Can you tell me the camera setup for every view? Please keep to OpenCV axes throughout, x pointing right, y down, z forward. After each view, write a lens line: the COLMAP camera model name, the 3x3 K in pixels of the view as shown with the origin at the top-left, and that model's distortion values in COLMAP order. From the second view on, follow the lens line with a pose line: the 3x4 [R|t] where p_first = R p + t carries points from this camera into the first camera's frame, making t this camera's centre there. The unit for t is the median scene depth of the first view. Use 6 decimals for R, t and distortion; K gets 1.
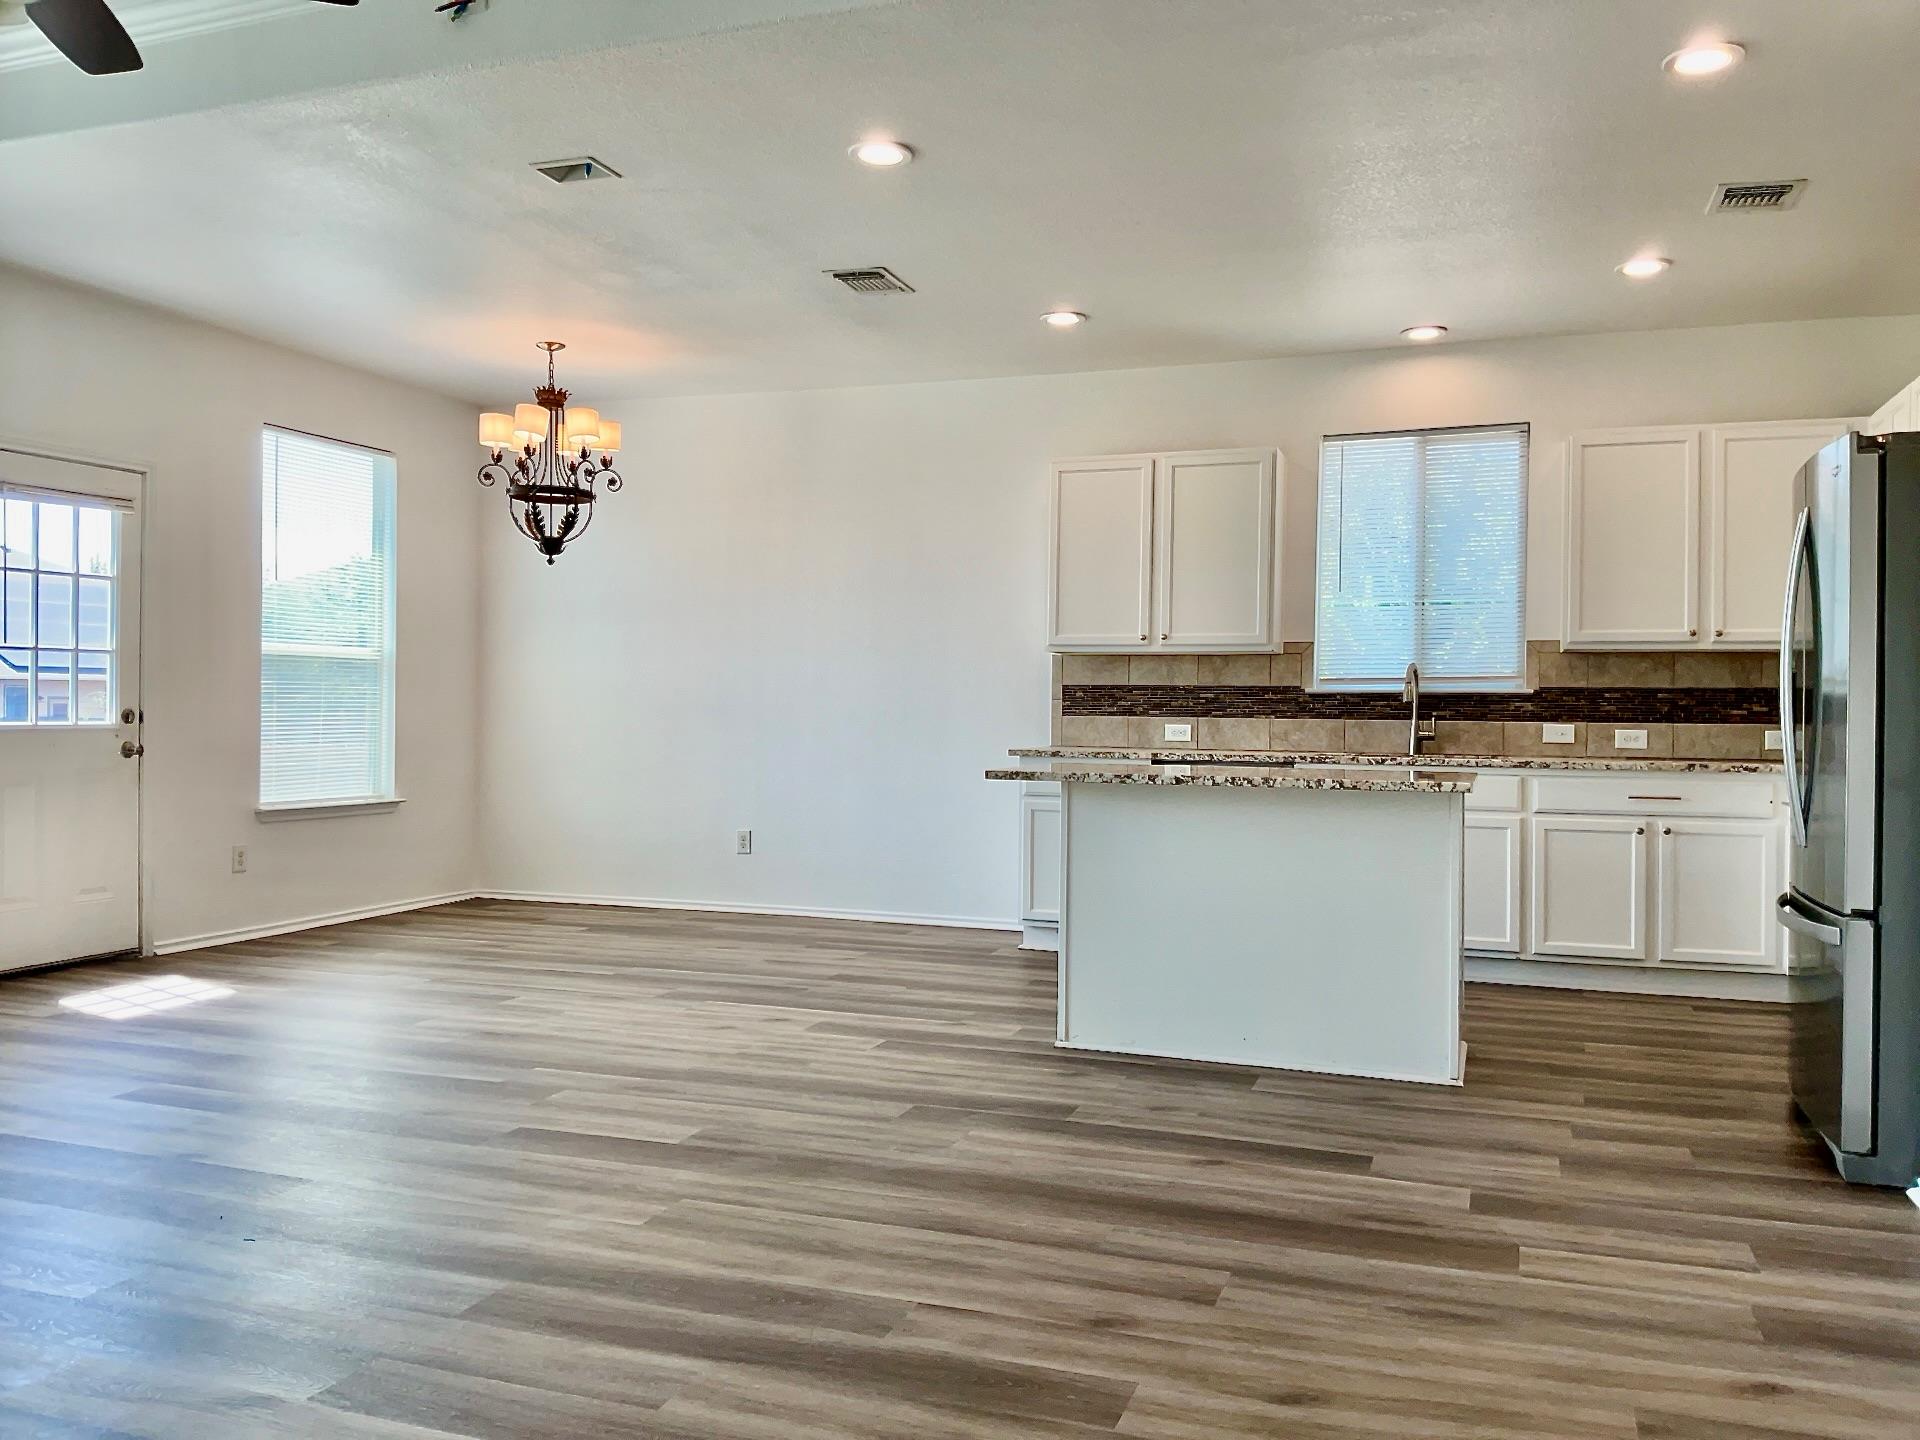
lens RADIAL K [[1529.2, 0, 960.0], [0, 1529.2, 720.0], [0, 0, 1]] dist [0.149517, -0.303024]
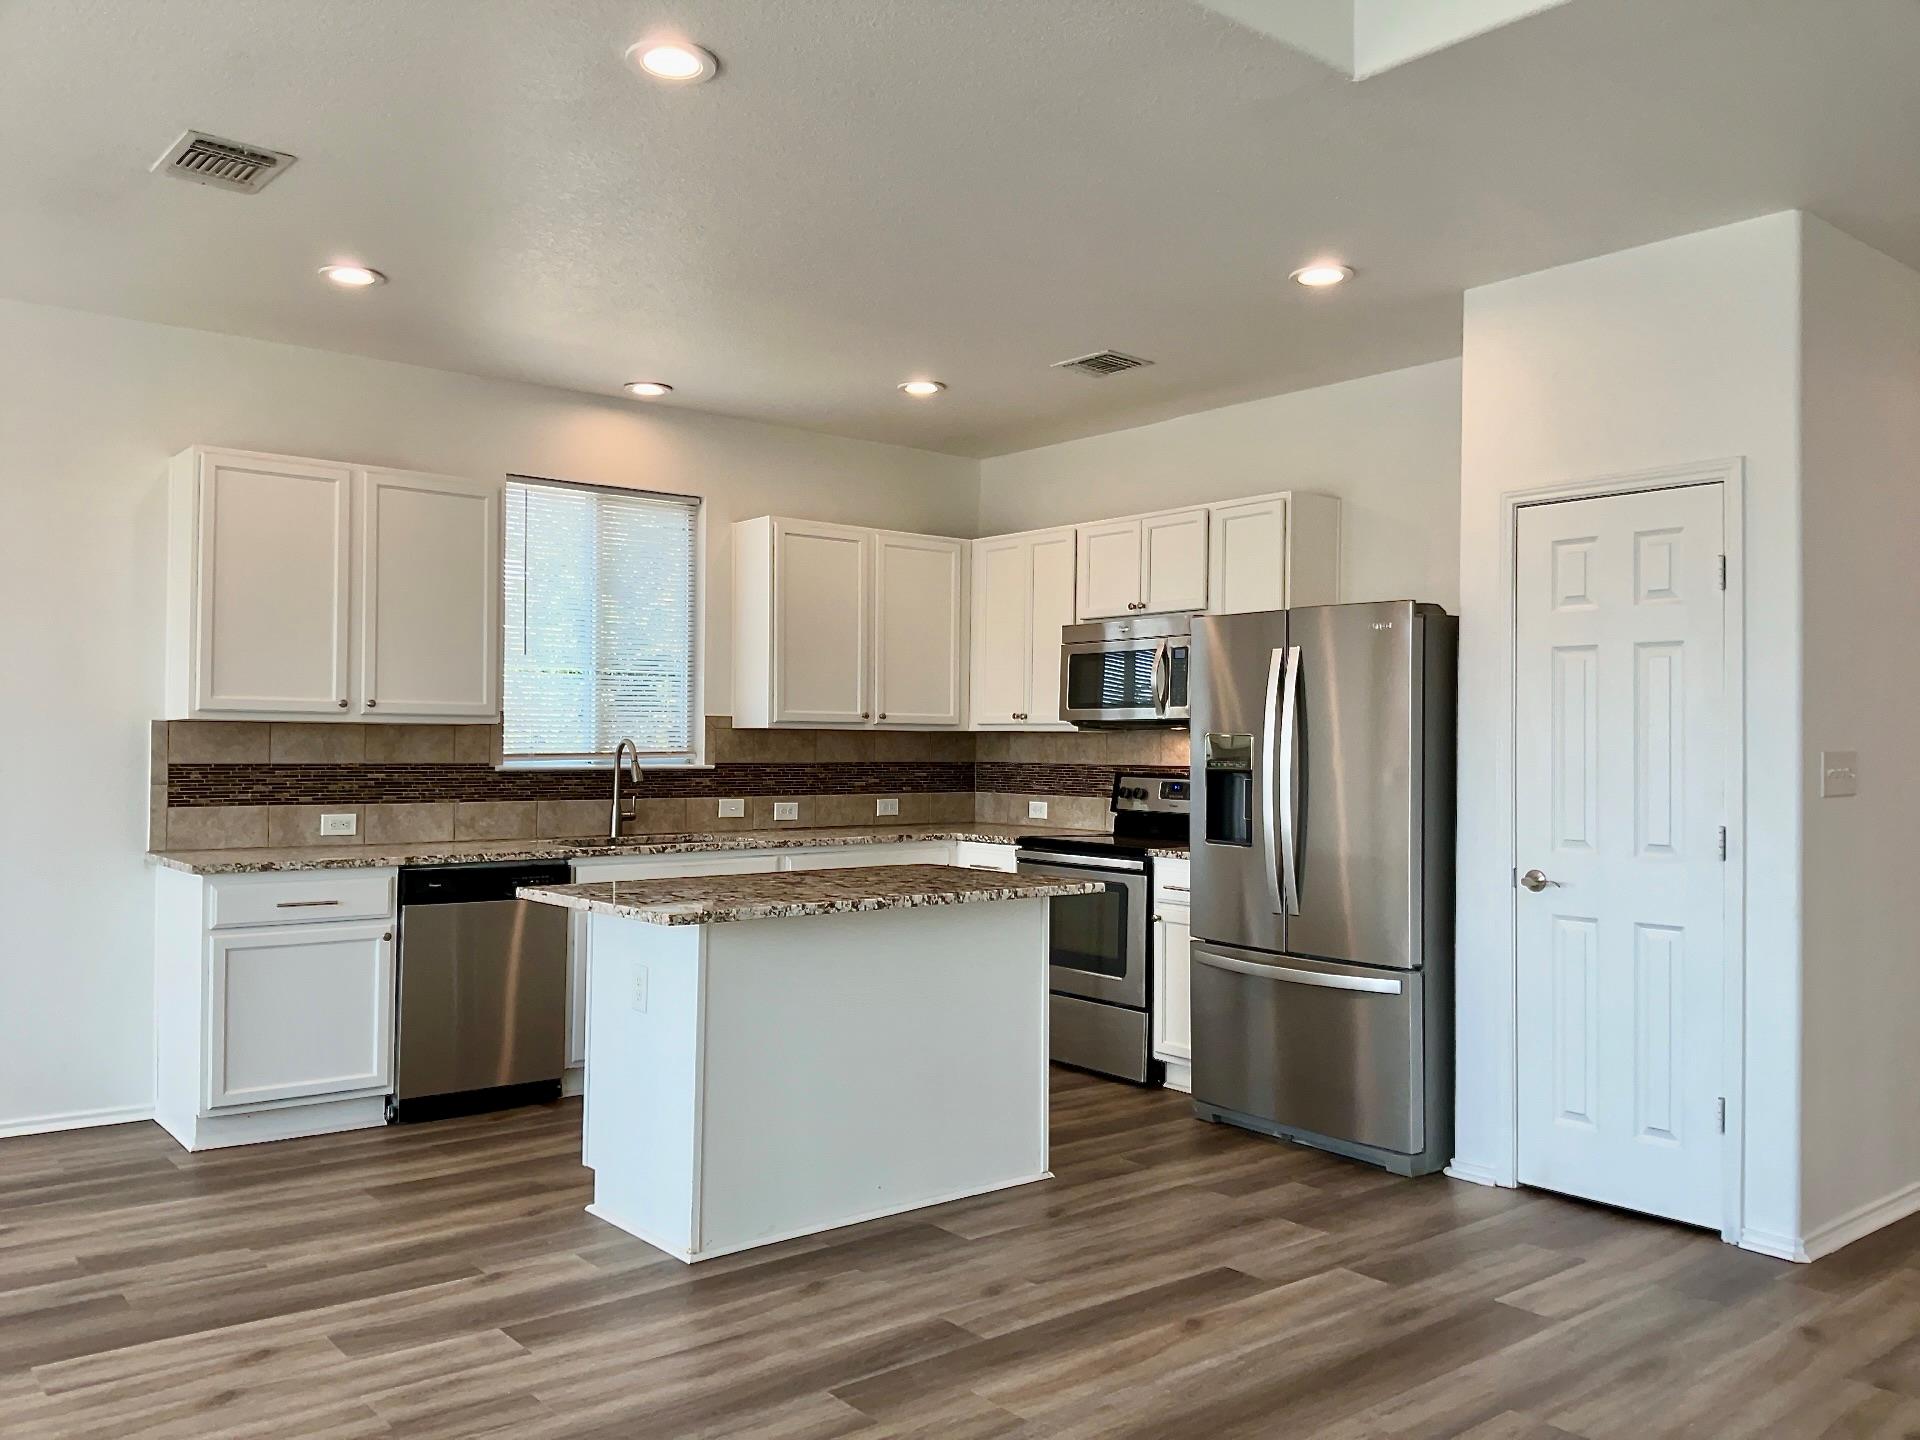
lens RADIAL K [[1529.2, 0, 960.0], [0, 1529.2, 720.0], [0, 0, 1]] dist [0.149517, -0.303024]
pose [[0.511567, 0.006777, 0.859217, -0.405380], [0.002402, 0.999954, -0.009318, -0.039722], [-0.859240, 0.006831, 0.511527, 0.361230]]
